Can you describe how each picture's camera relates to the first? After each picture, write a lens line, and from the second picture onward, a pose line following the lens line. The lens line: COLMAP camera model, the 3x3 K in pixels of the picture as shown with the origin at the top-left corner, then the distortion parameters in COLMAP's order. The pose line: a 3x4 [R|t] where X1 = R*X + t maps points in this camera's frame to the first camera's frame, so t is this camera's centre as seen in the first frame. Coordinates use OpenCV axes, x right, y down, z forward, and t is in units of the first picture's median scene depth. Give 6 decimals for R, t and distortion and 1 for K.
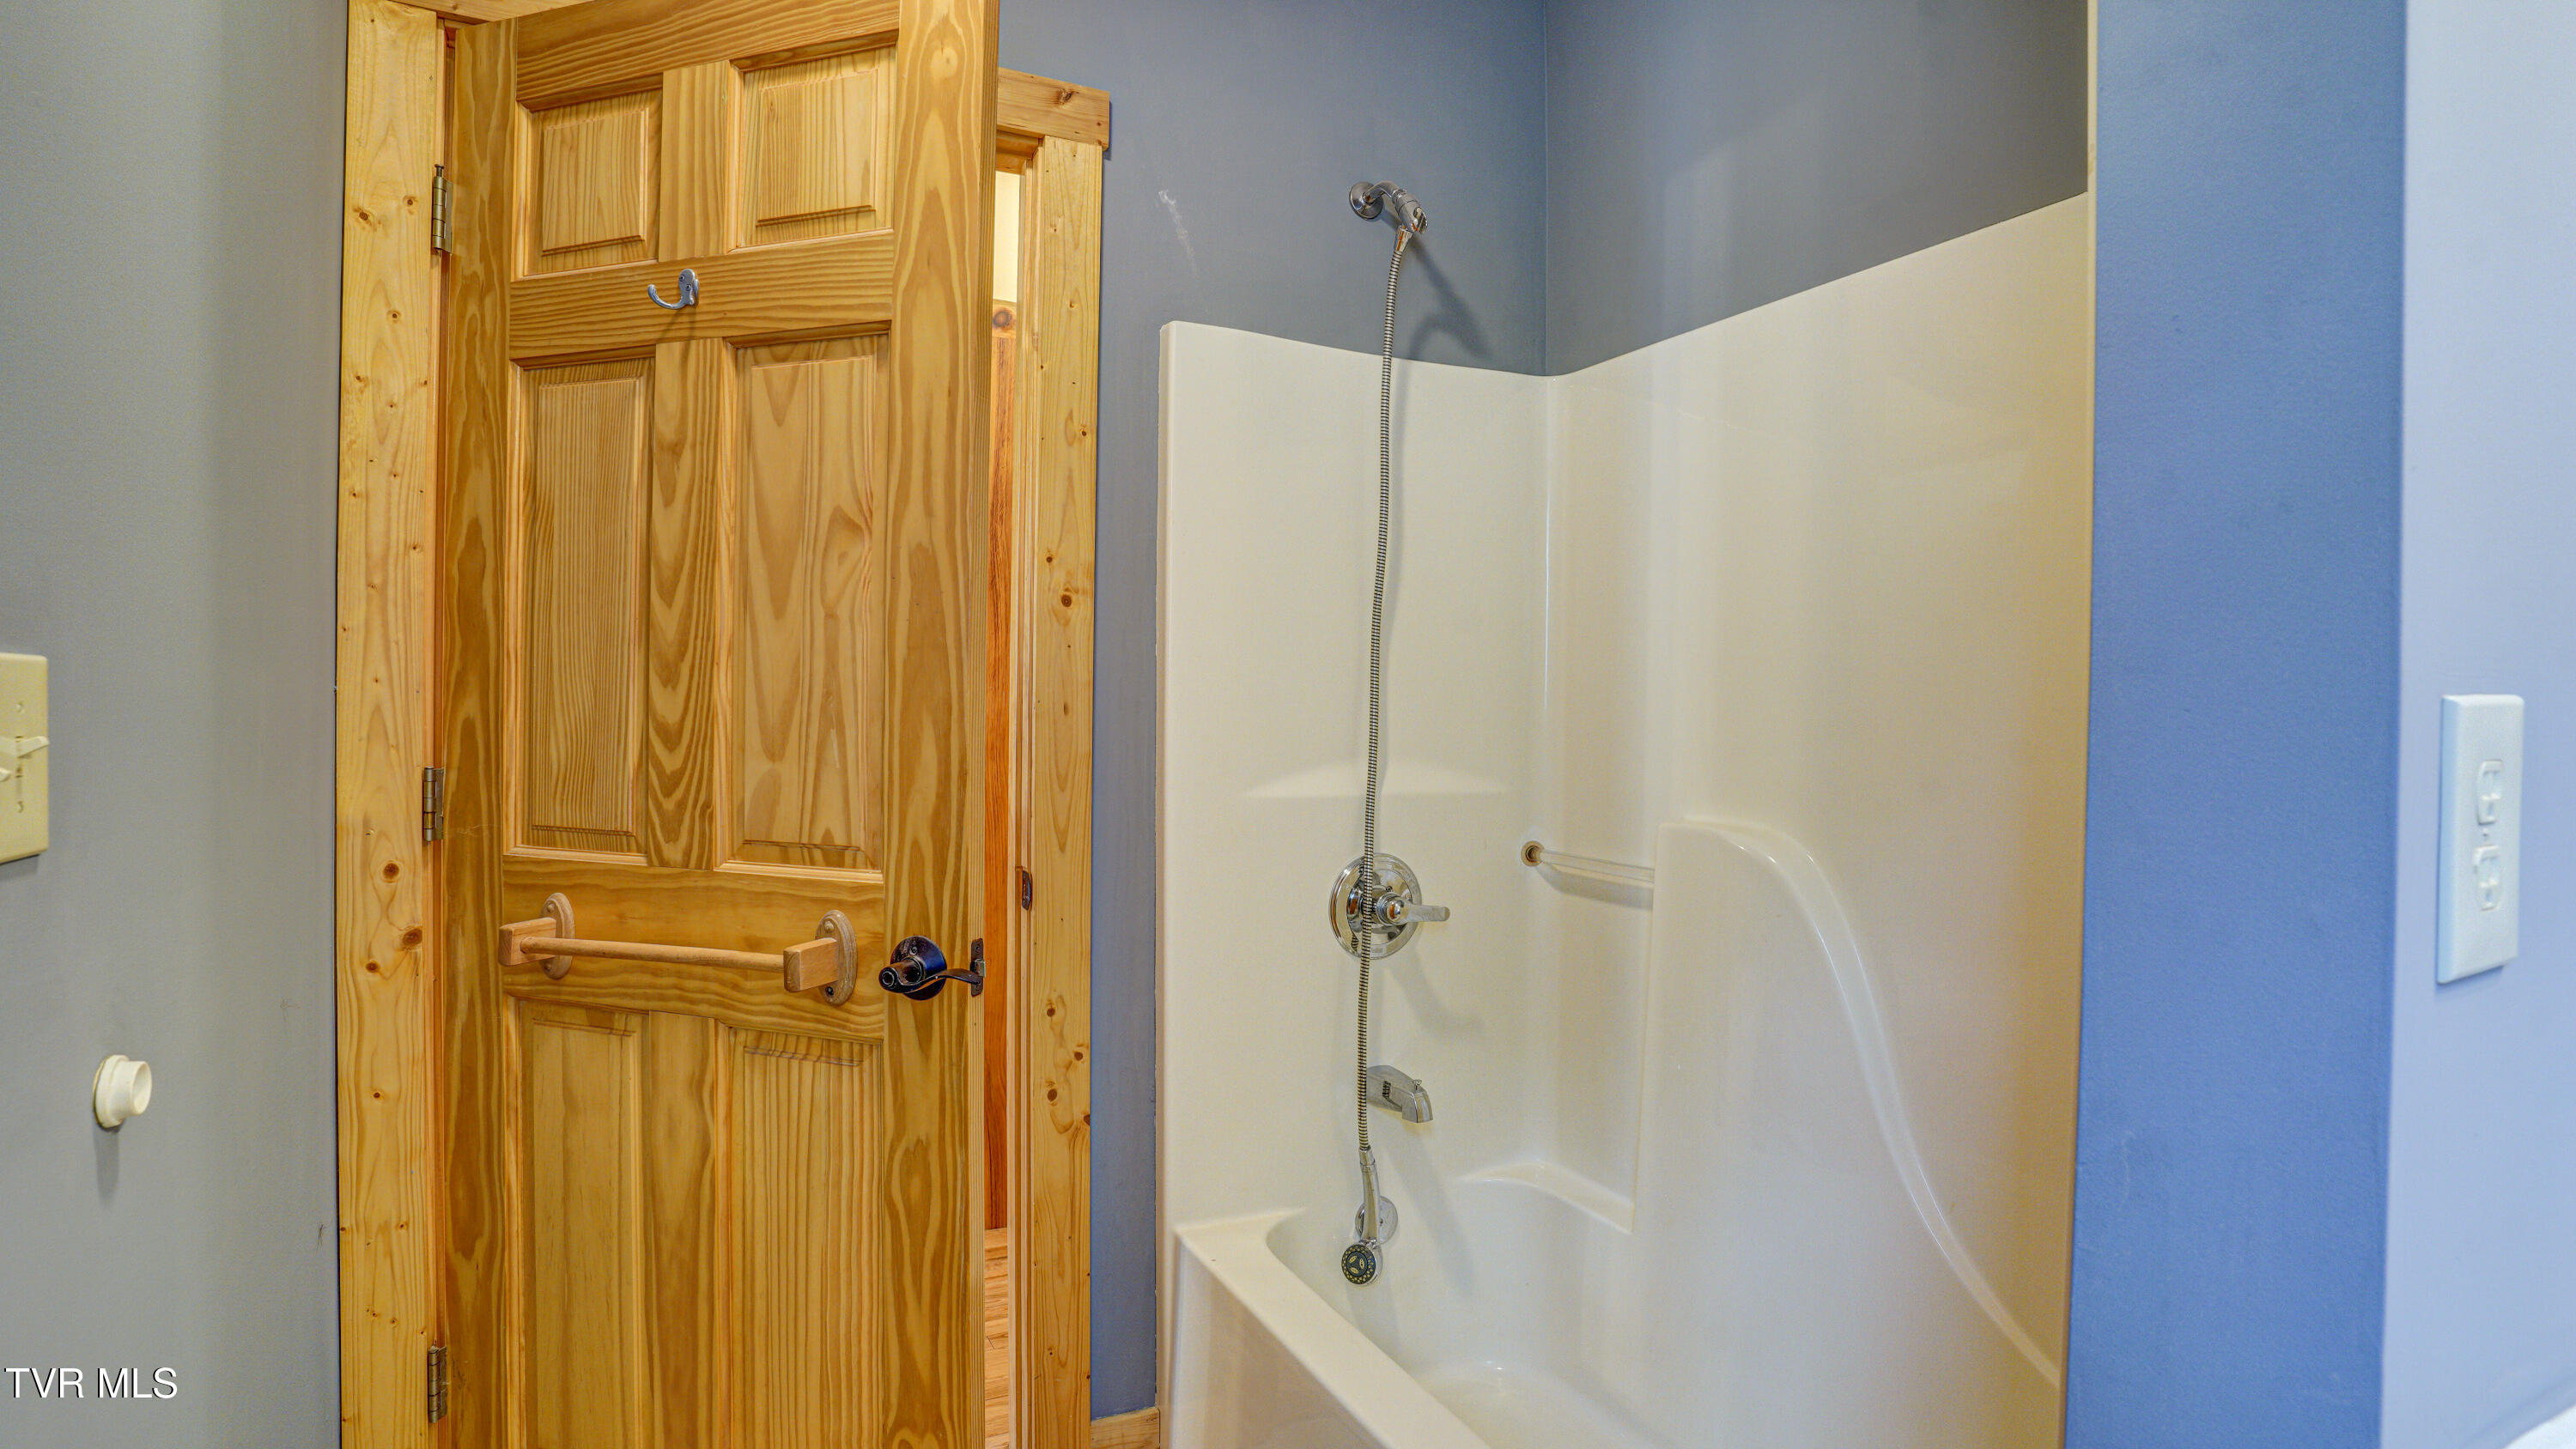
lens RADIAL K [[1272.8, 0, 1297.1], [0, 1272.8, 720.1], [0, 0, 1]] dist [-0.078281, 0.036500]
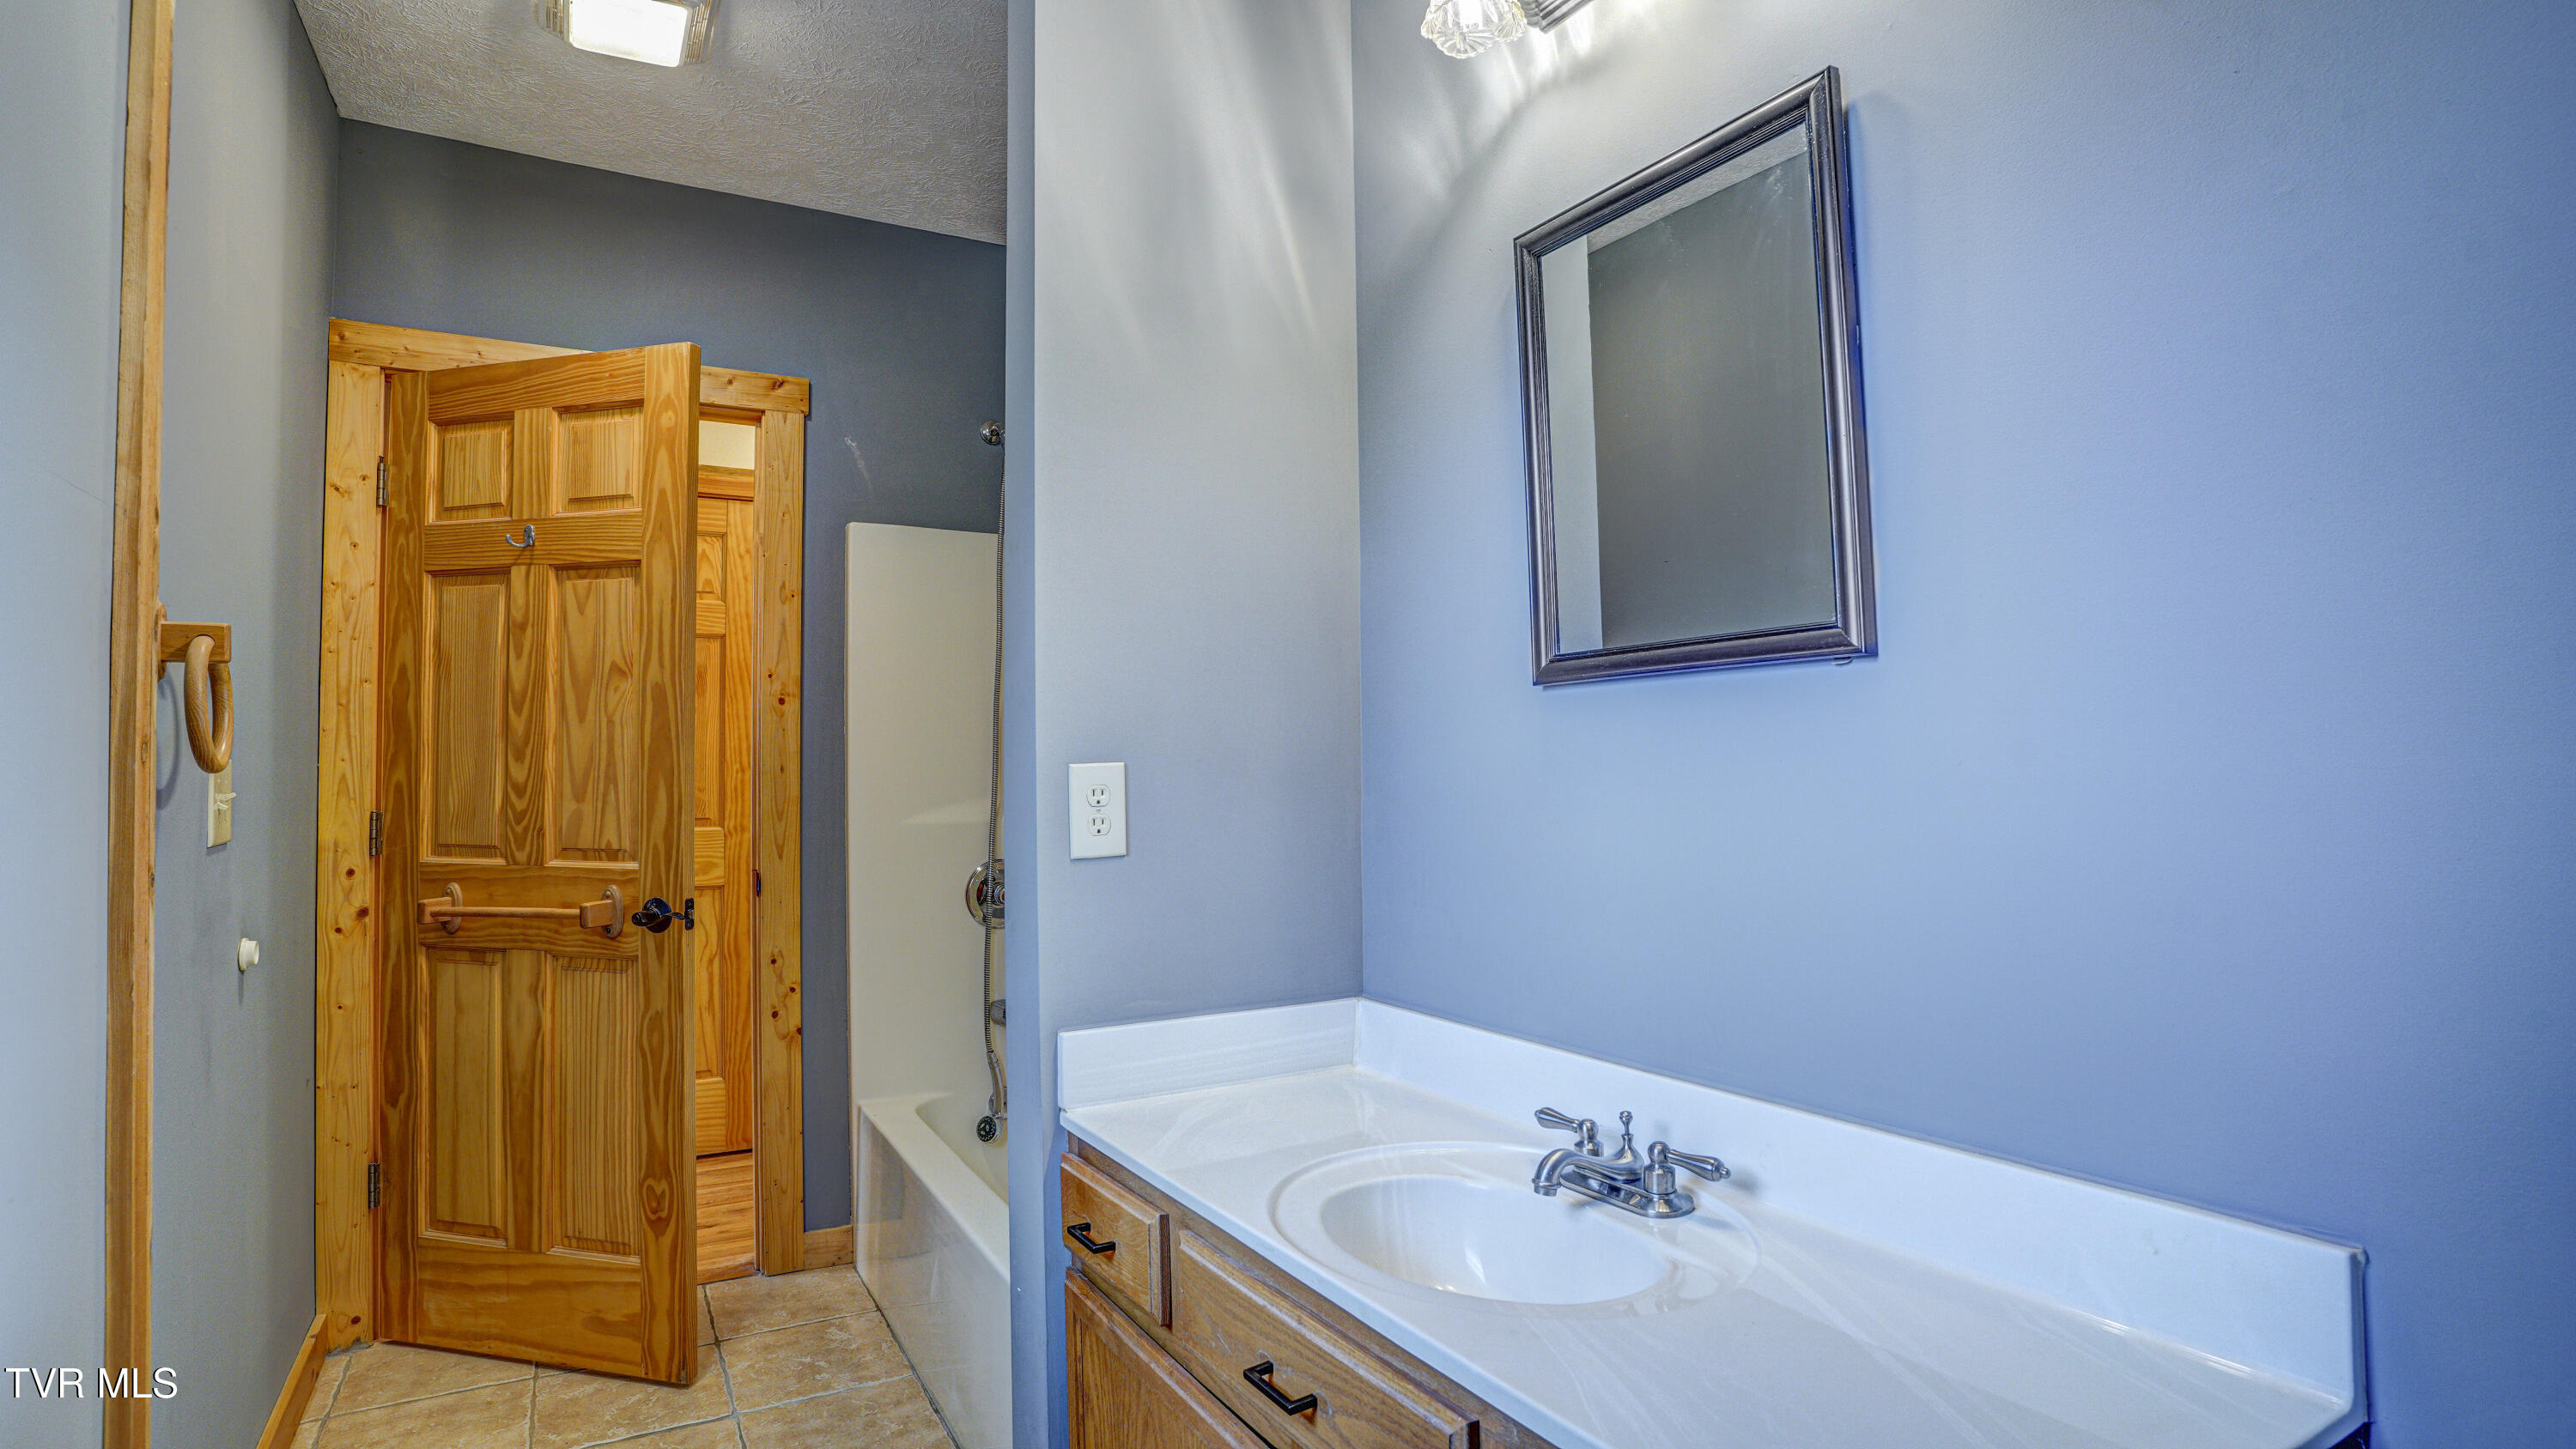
lens RADIAL K [[1272.8, 0, 1297.1], [0, 1272.8, 720.1], [0, 0, 1]] dist [-0.078281, 0.036500]
pose [[0.997946, -0.015370, 0.062188, 0.466309], [0.017659, 0.999180, -0.036432, -0.002157], [-0.061577, 0.037455, 0.997399, -0.783132]]
